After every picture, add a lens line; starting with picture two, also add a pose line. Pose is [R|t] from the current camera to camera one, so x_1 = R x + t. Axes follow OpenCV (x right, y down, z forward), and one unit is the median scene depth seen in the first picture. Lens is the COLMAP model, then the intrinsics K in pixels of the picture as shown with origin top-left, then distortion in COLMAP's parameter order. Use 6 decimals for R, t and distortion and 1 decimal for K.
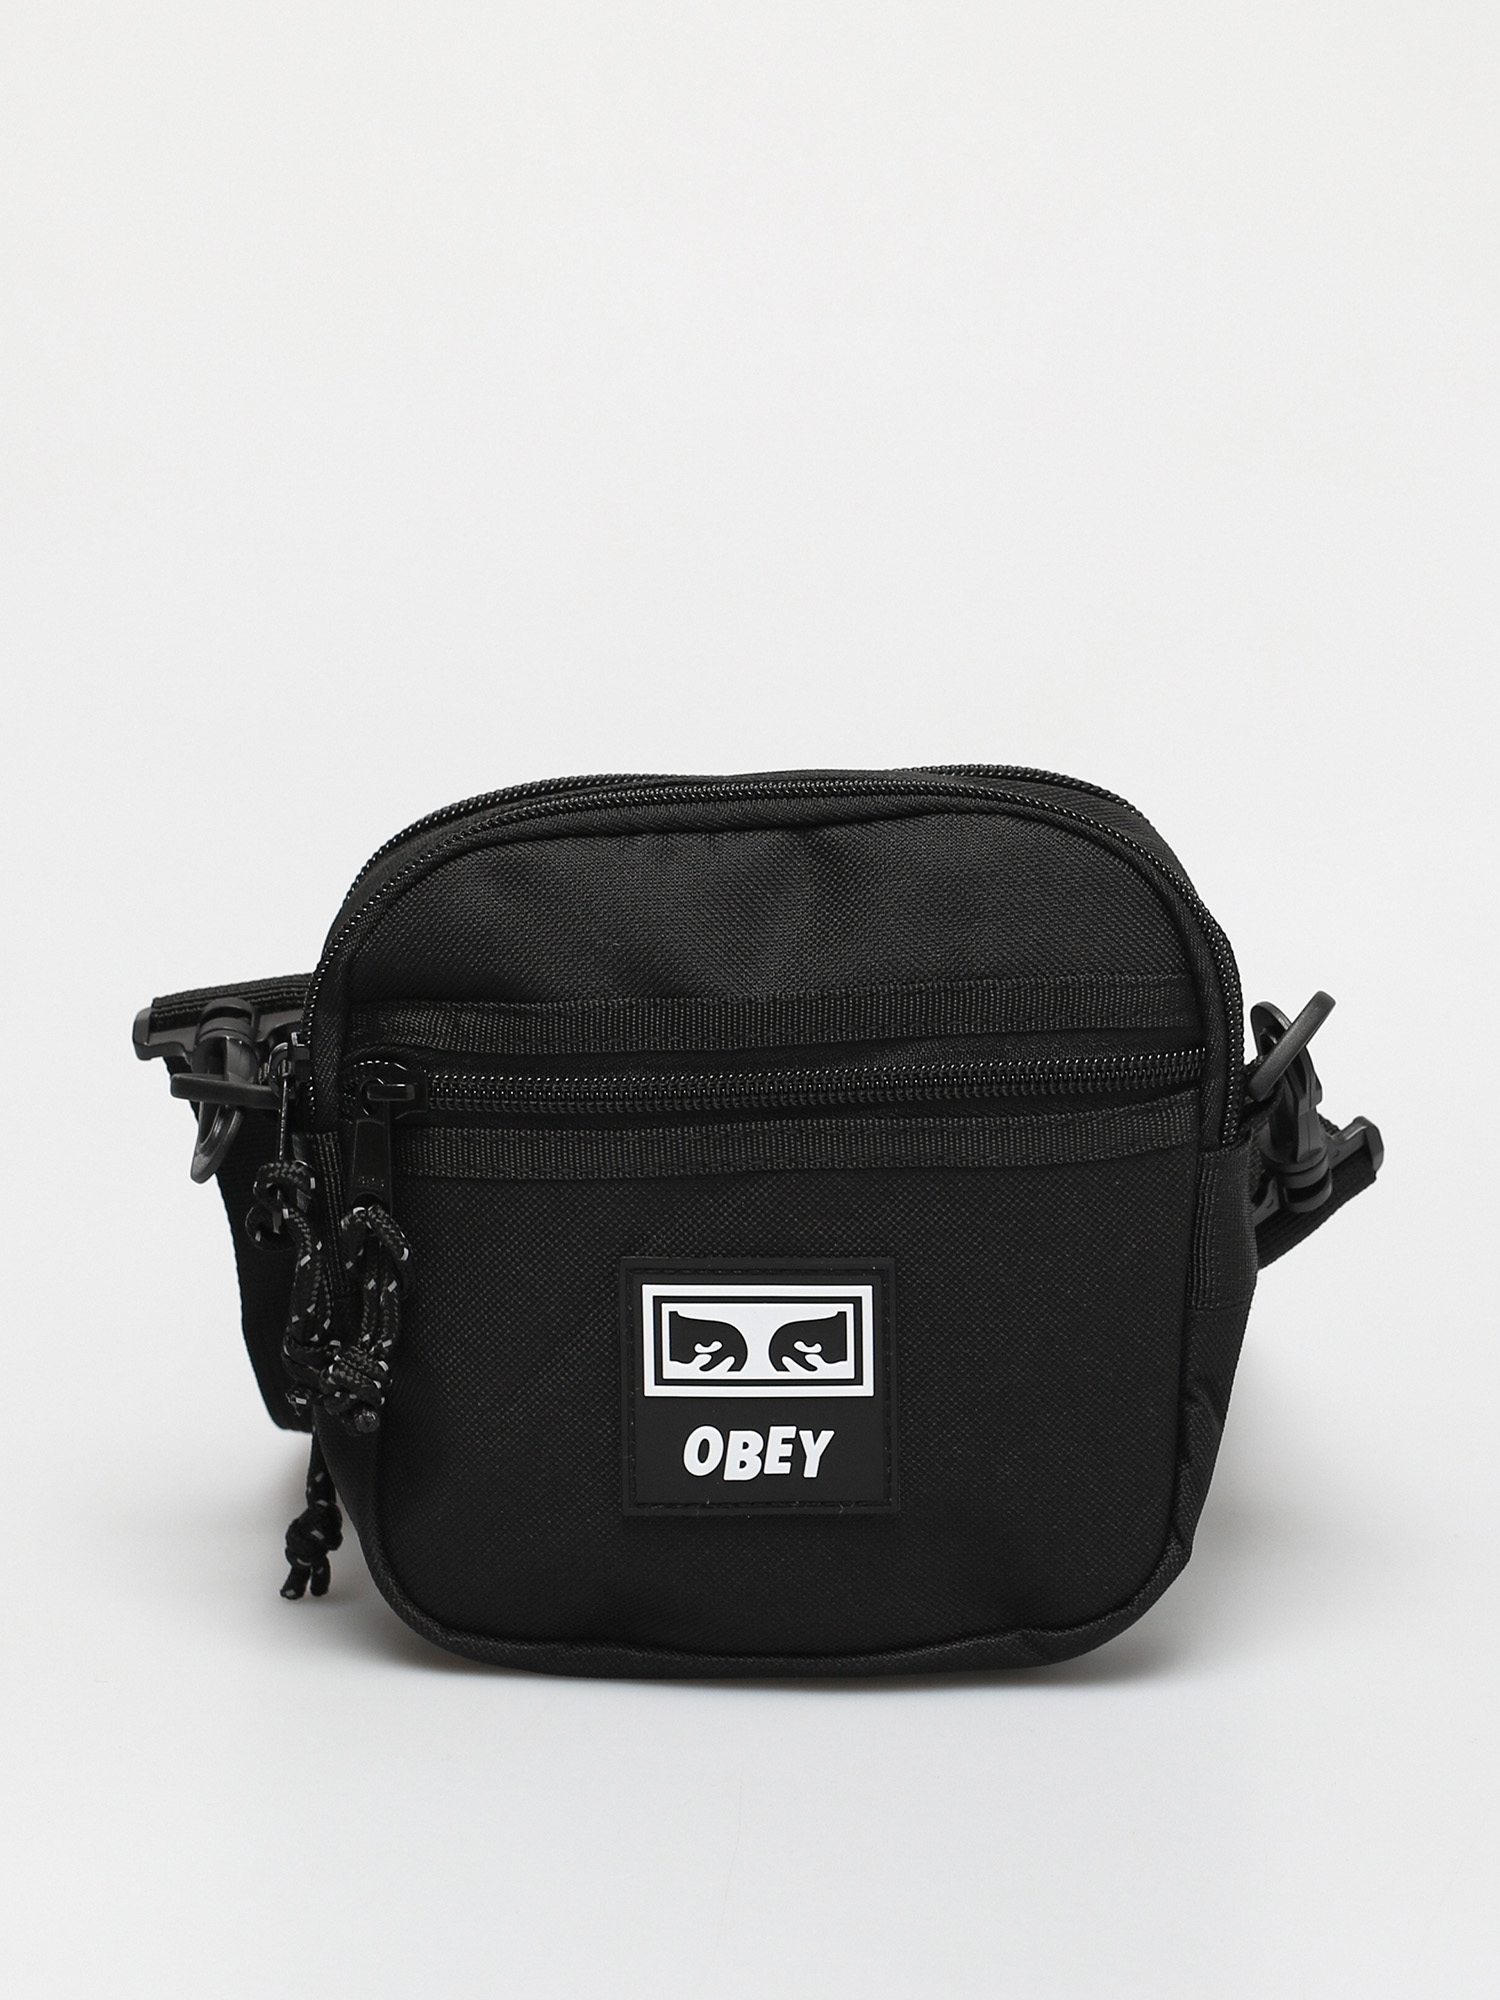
lens RADIAL K [[6844.2, 0, 750.0], [0, 6844.2, 1000.0], [0, 0, 1]] dist [0.494366, -0.559597]
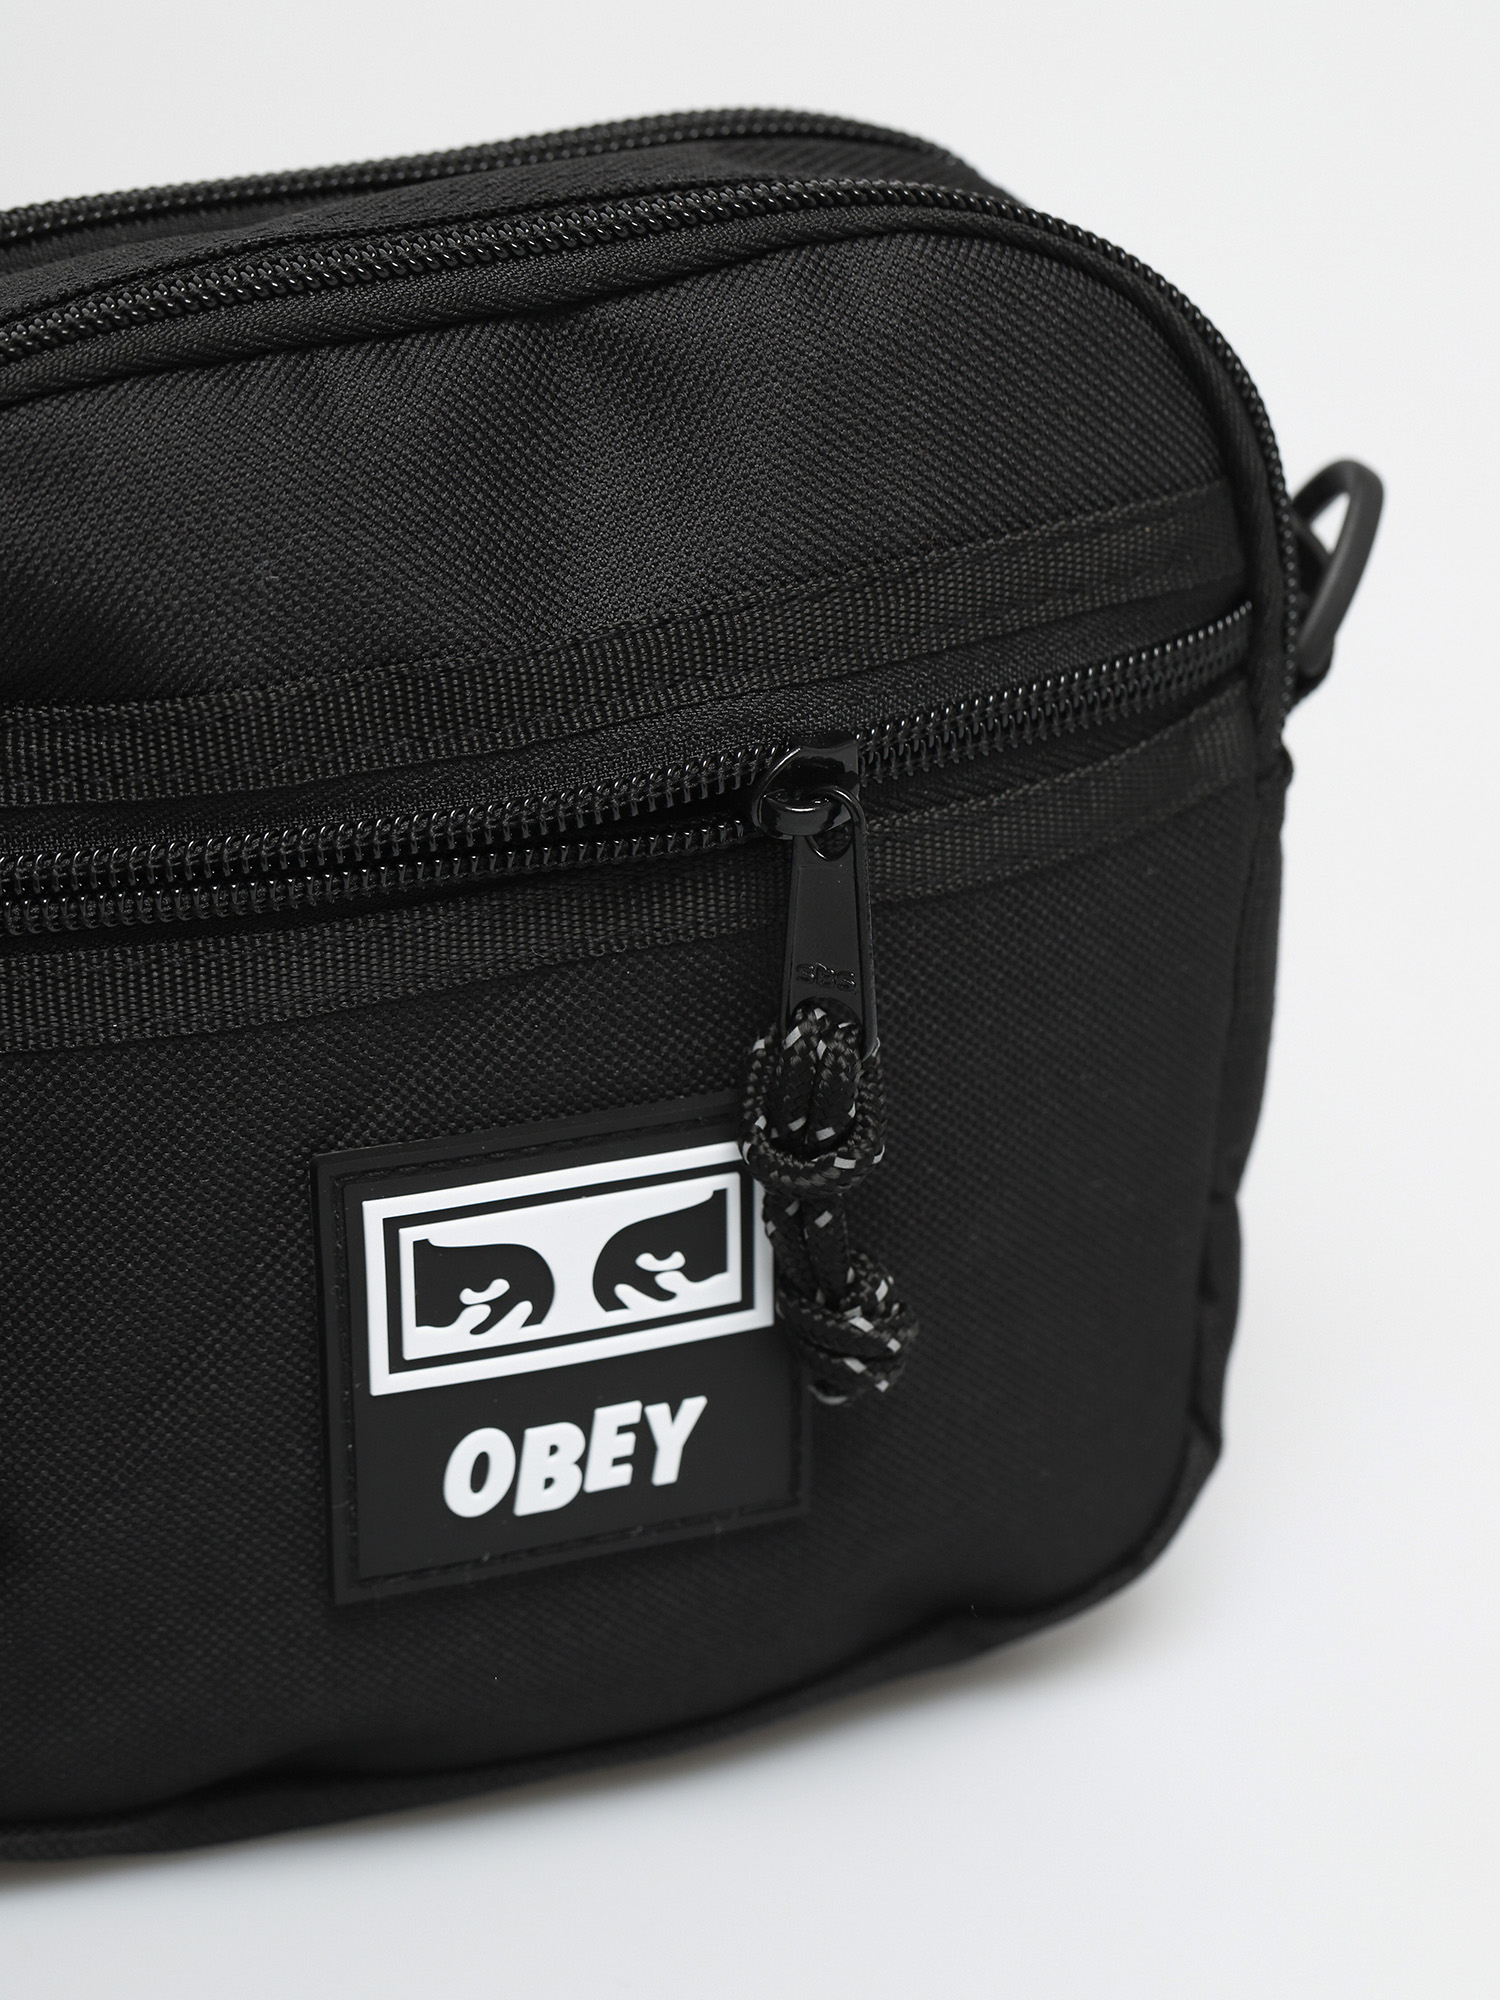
lens RADIAL K [[6844.2, 0, 750.0], [0, 6844.2, 1000.0], [0, 0, 1]] dist [0.494366, -0.559597]
pose [[0.970617, -0.147119, 0.190417, -0.085068], [0.130765, 0.986770, 0.095844, -0.020978], [-0.201998, -0.068128, 0.977014, 0.468863]]
